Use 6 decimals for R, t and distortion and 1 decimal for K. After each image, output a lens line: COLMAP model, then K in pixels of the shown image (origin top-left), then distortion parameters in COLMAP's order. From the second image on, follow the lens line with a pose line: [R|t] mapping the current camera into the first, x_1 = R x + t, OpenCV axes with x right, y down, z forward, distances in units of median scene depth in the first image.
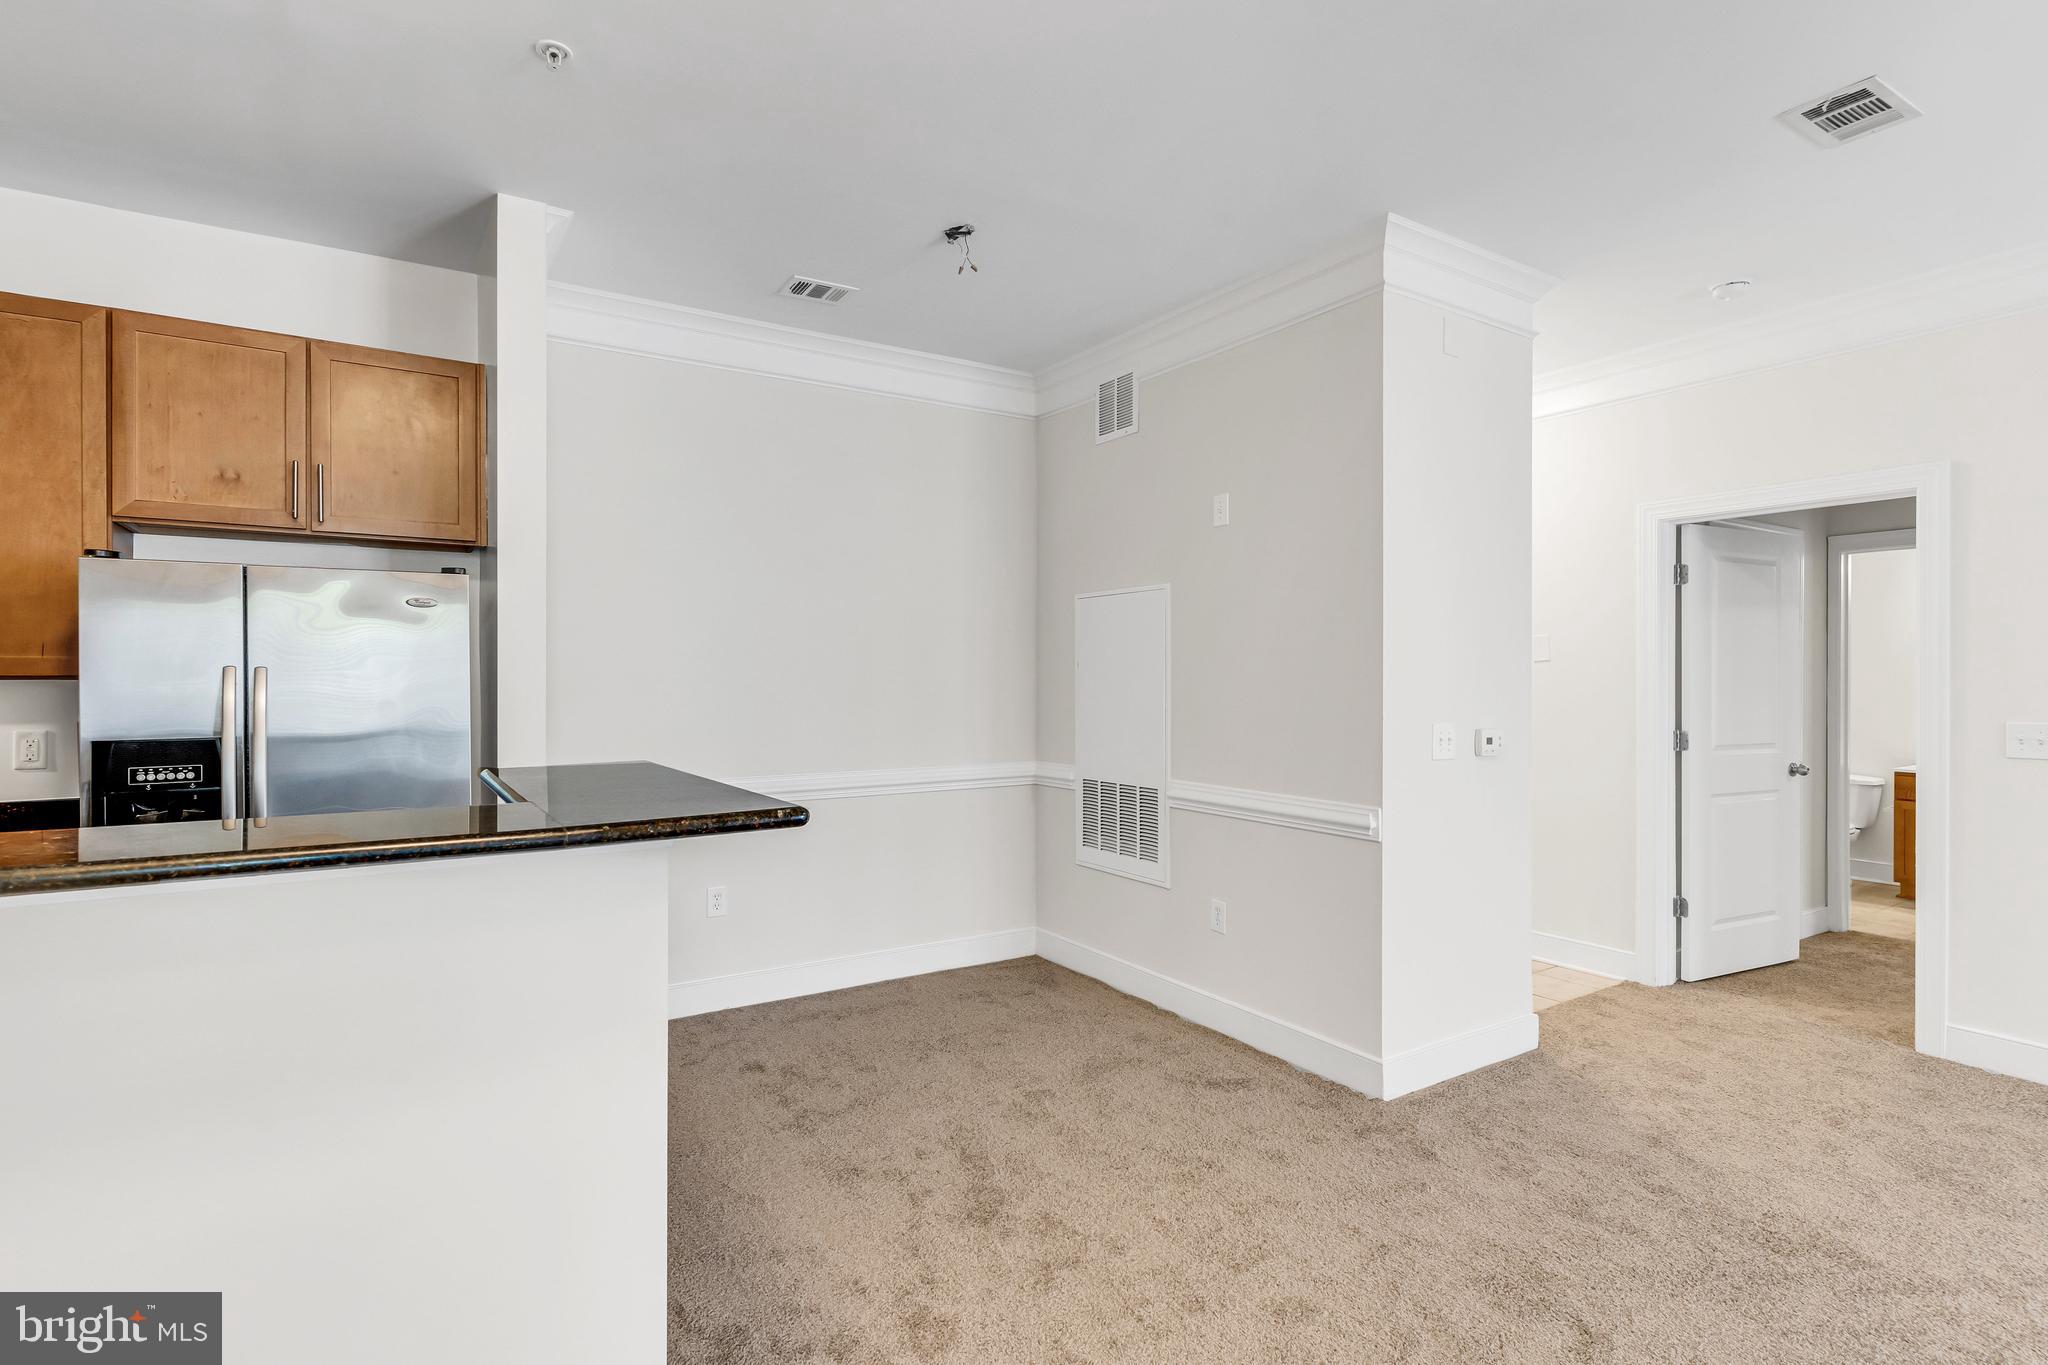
lens RADIAL K [[1005.4, 0, 1035.0], [0, 1005.4, 681.6], [0, 0, 1]] dist [0.006956, -0.000881]
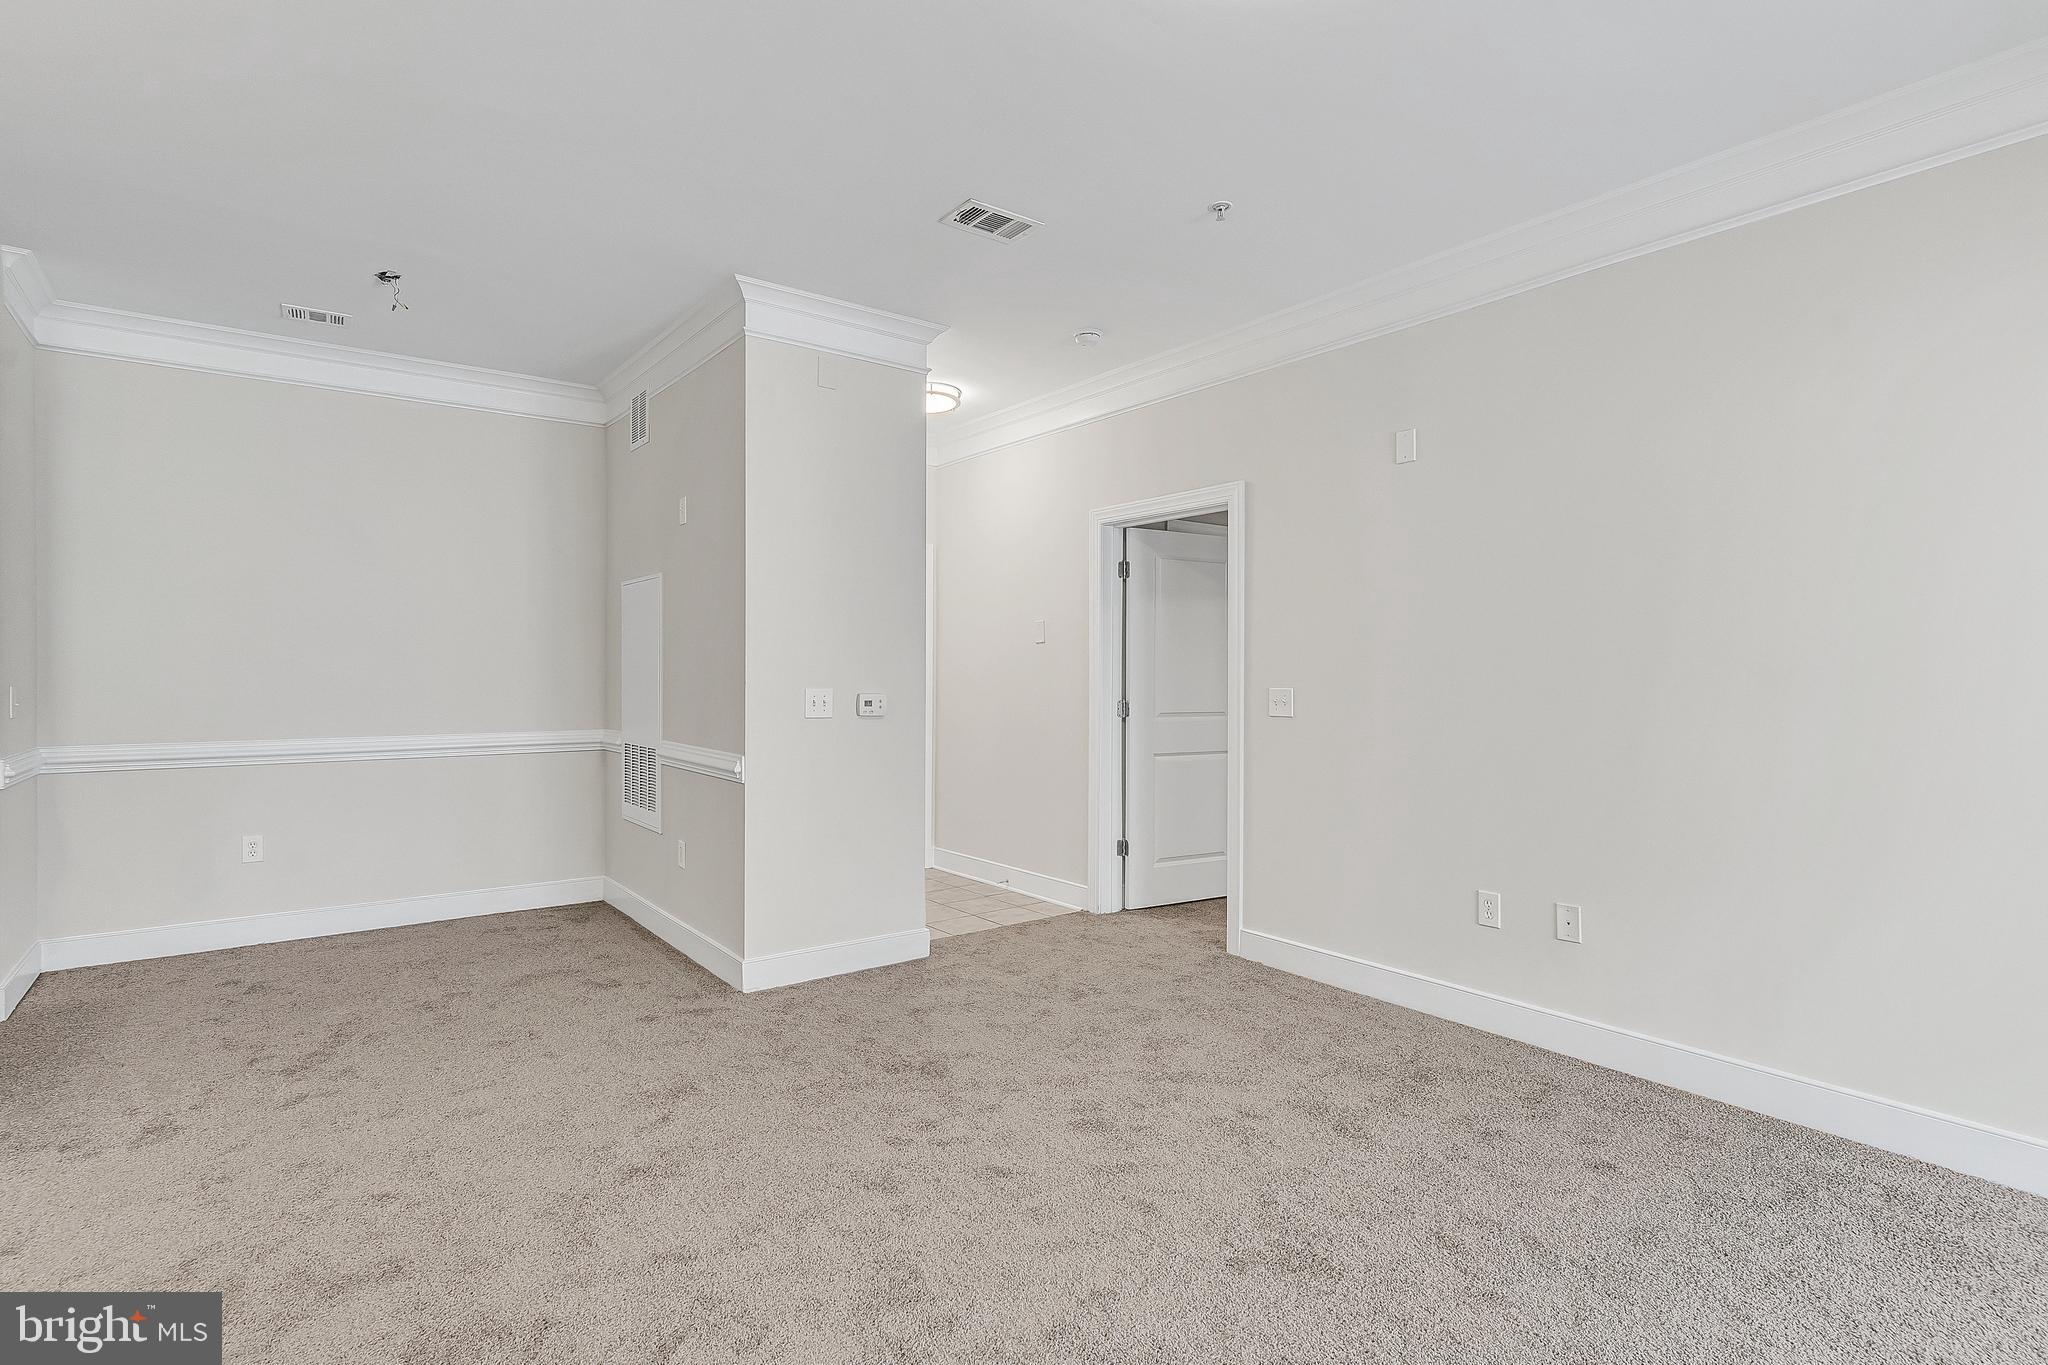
lens RADIAL K [[1005.4, 0, 1021.4], [0, 1005.4, 682.3], [0, 0, 1]] dist [0.006956, -0.000881]
pose [[0.997519, 0.001720, 0.070373, 0.528387], [-0.002164, 0.999978, 0.006226, 0.023891], [-0.070361, -0.006363, 0.997501, -0.223555]]
